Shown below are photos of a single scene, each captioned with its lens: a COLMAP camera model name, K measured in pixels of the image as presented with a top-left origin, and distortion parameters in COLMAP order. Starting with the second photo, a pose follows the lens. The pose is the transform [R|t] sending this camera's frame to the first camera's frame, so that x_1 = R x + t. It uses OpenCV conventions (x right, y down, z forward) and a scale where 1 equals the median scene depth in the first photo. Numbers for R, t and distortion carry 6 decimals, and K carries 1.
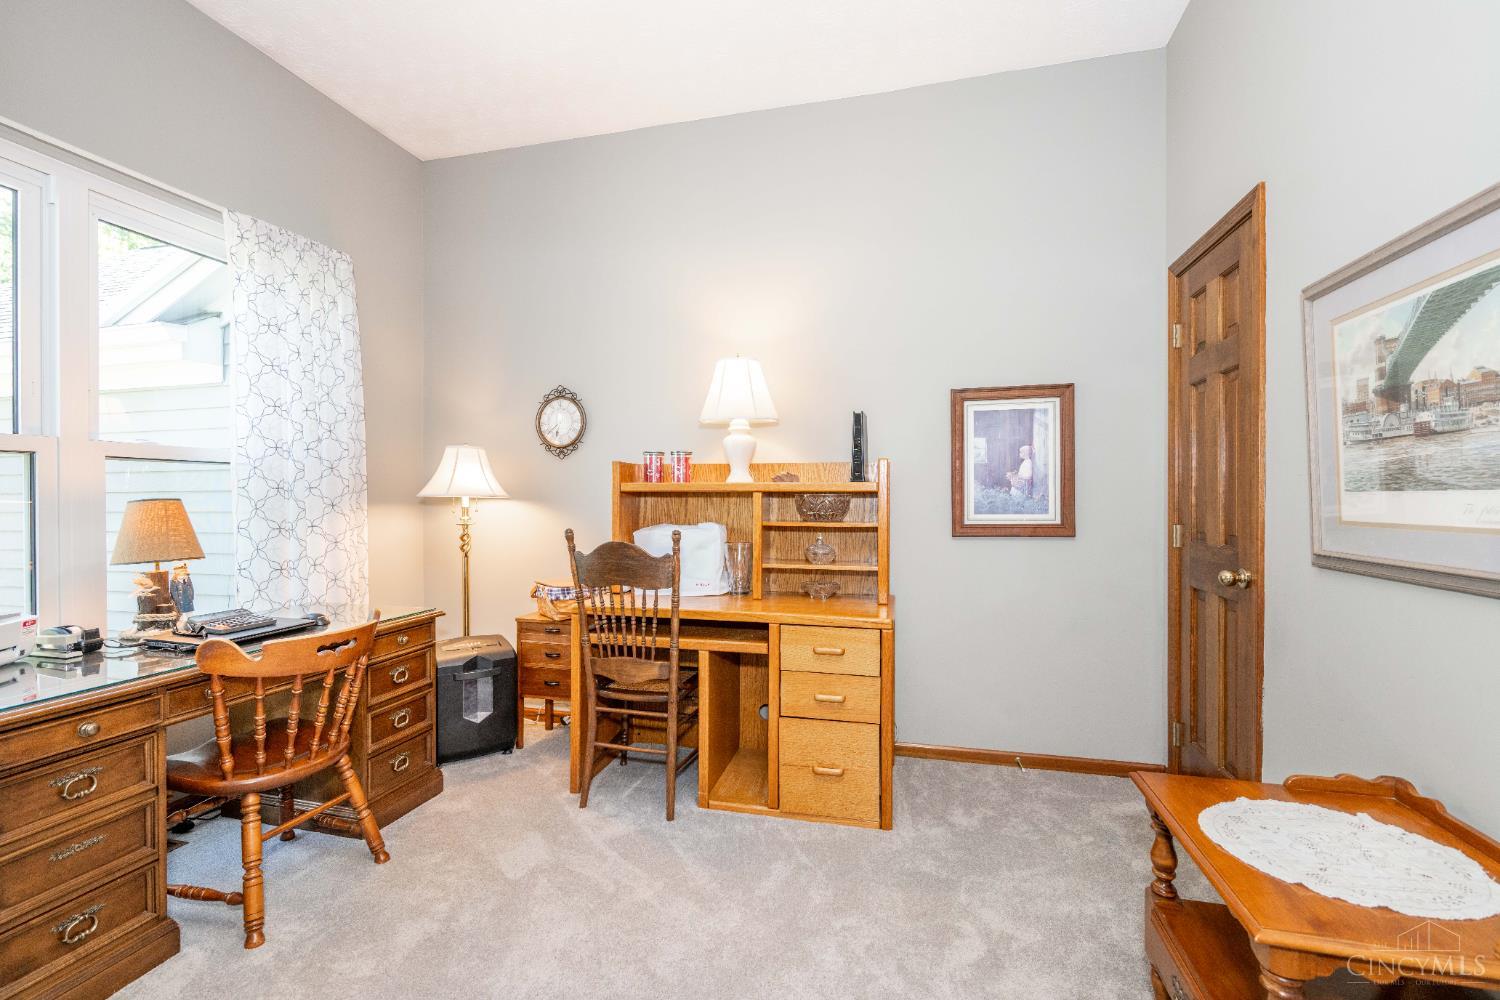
lens RADIAL K [[660.4, 0, 747.7], [0, 660.4, 500.0], [0, 0, 1]] dist [0.000810, 0.000706]
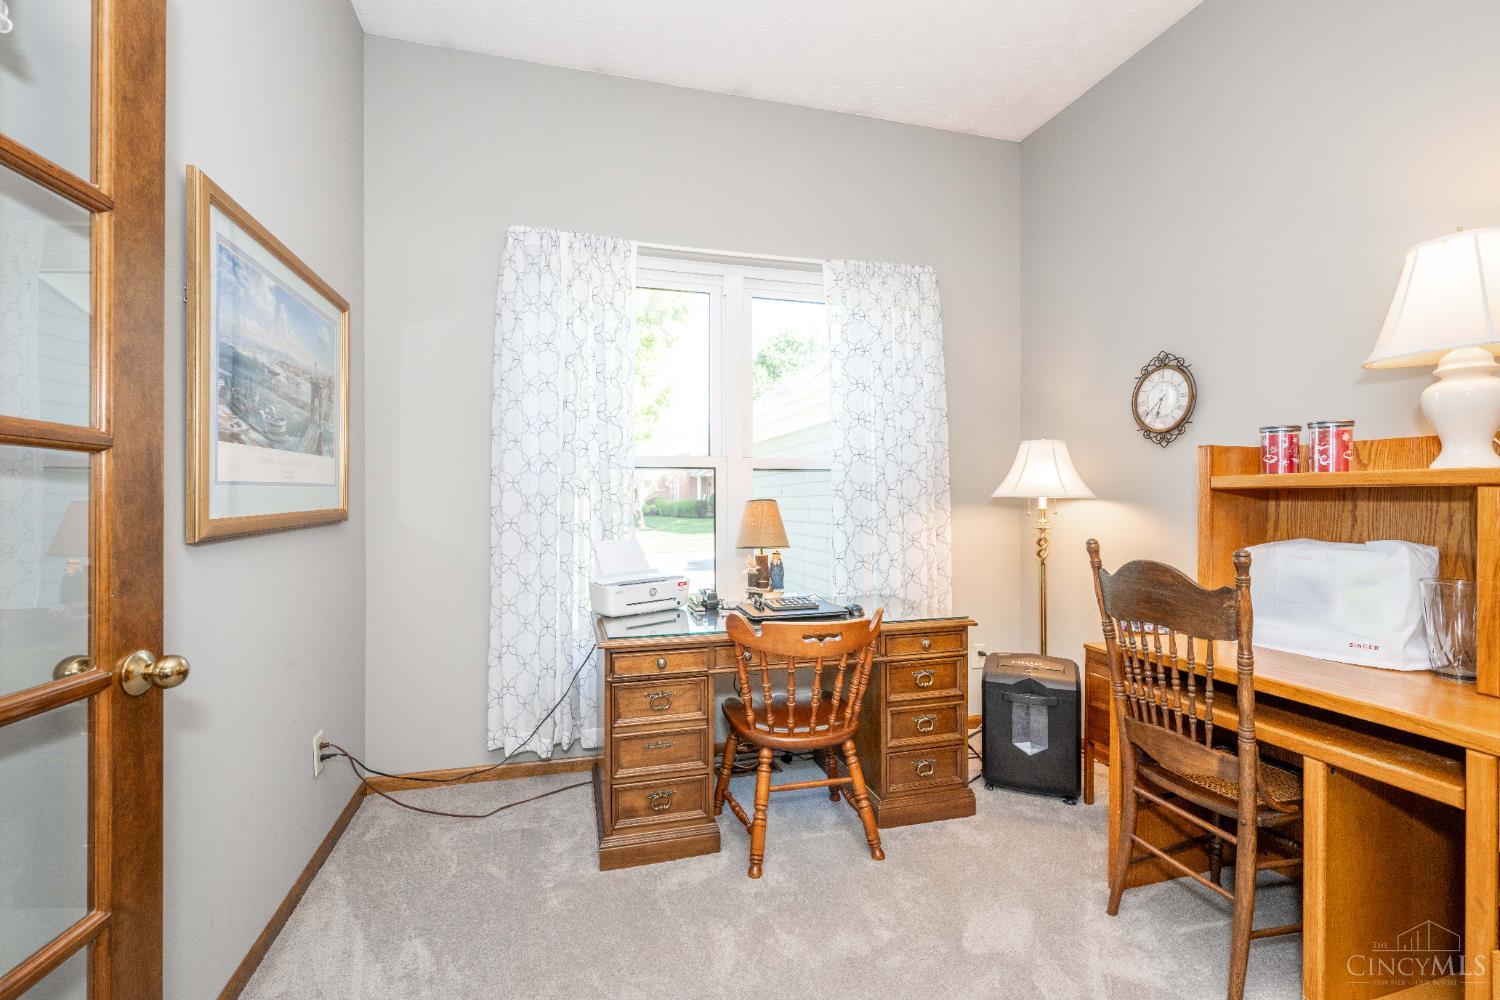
lens RADIAL K [[660.4, 0, 750.1], [0, 660.4, 500.7], [0, 0, 1]] dist [0.000810, 0.000706]
pose [[0.501150, 0.000709, -0.865360, 0.190527], [-0.000772, 1.000000, 0.000372, -0.000197], [0.865360, 0.000482, 0.501151, 0.275287]]
